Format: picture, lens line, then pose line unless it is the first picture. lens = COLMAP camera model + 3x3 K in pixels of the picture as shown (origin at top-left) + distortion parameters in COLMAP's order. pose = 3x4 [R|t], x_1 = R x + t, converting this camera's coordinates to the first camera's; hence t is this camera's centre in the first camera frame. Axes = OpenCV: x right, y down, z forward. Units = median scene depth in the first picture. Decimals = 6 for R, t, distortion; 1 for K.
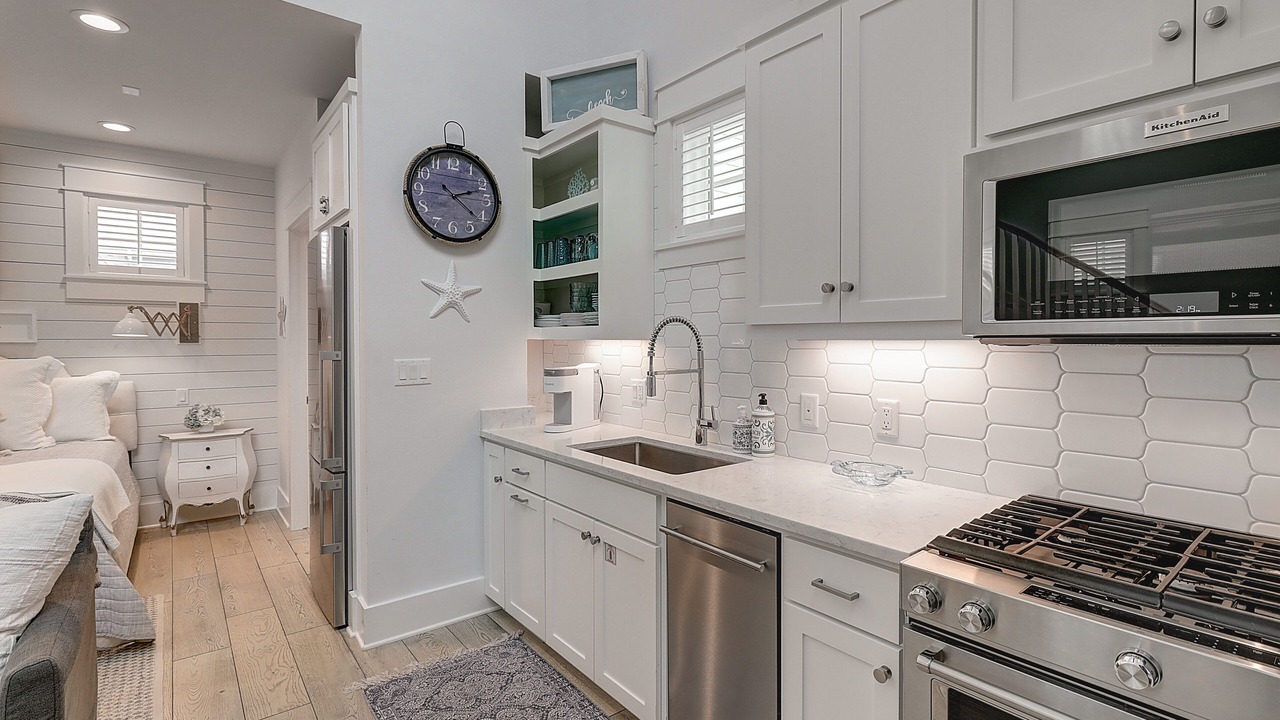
lens RADIAL K [[589.4, 0, 642.4], [0, 589.4, 354.5], [0, 0, 1]] dist [0.001342, -0.000236]
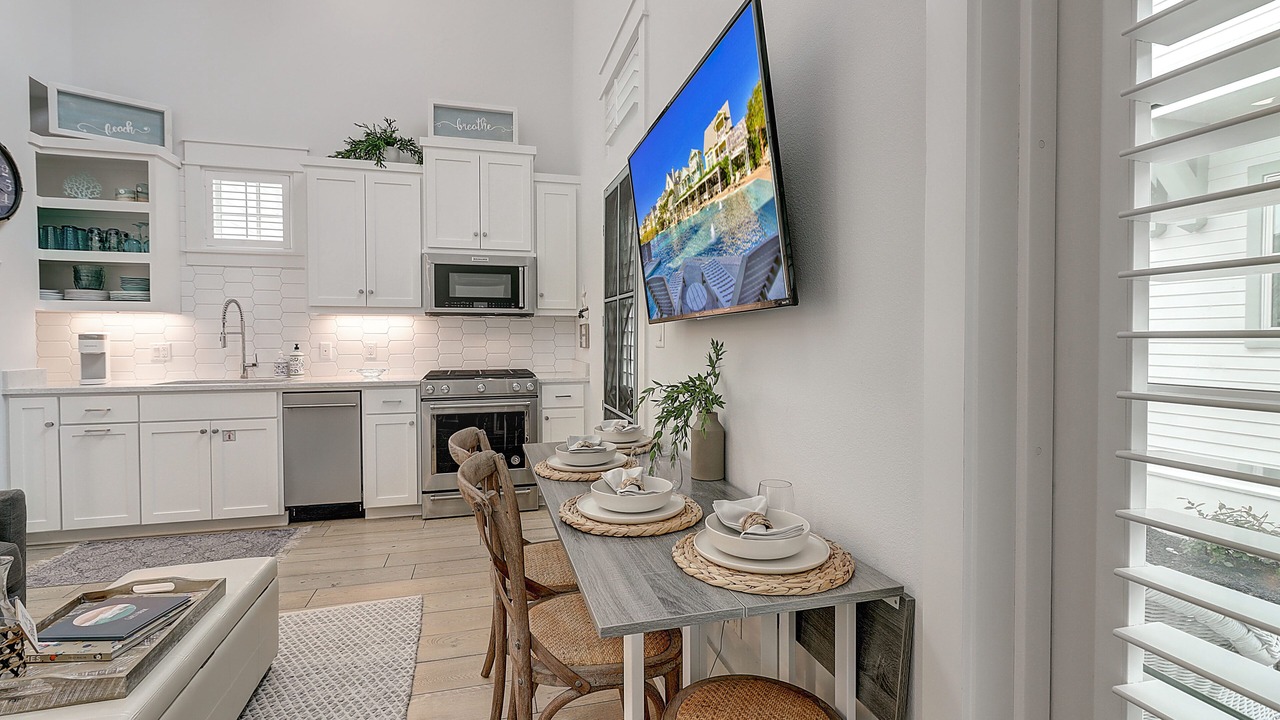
lens RADIAL K [[589.4, 0, 642.3], [0, 589.4, 349.2], [0, 0, 1]] dist [0.001342, -0.000236]
pose [[0.397622, -0.020293, 0.917325, -0.826892], [0.022692, 0.999667, 0.012279, 0.067395], [-0.917269, 0.015934, 0.397950, -0.565424]]
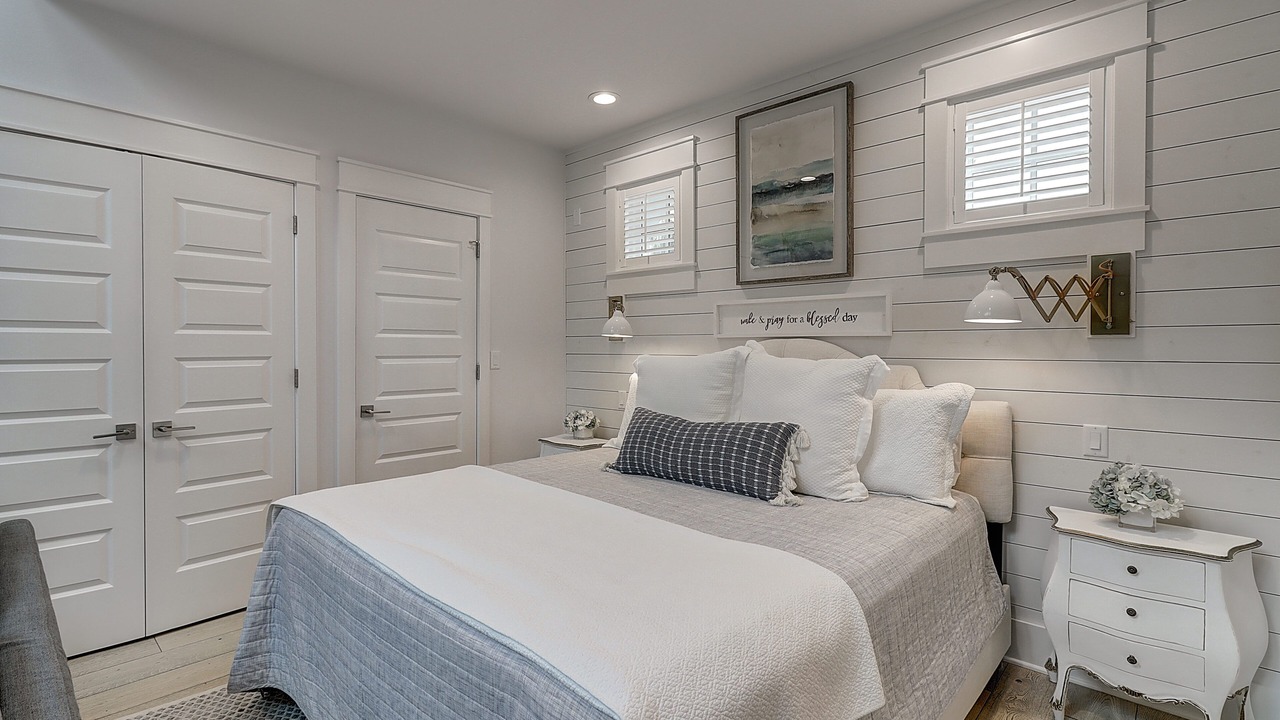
lens RADIAL K [[589.4, 0, 636.6], [0, 589.4, 346.8], [0, 0, 1]] dist [0.001342, -0.000236]
pose [[0.140202, 0.007562, -0.990094, -0.505793], [-0.023081, 0.999724, 0.004367, -0.004260], [0.989854, 0.022240, 0.140338, 0.817163]]
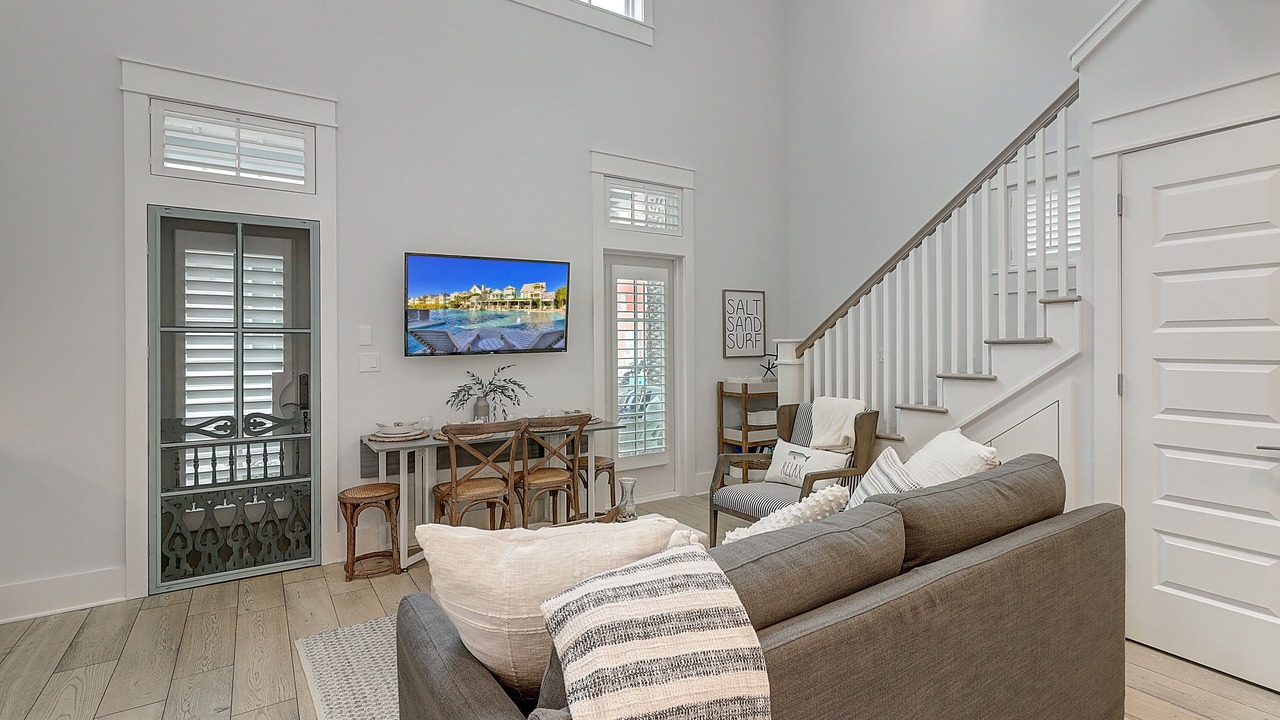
lens RADIAL K [[619.3, 0, 650.5], [0, 619.3, 346.4], [0, 0, 1]] dist [0.014217, -0.003599]
pose [[-0.995806, 0.005651, 0.091316, -0.747532], [0.008266, 0.999566, 0.028281, -0.011886], [-0.091117, 0.028917, -0.995420, 1.039264]]
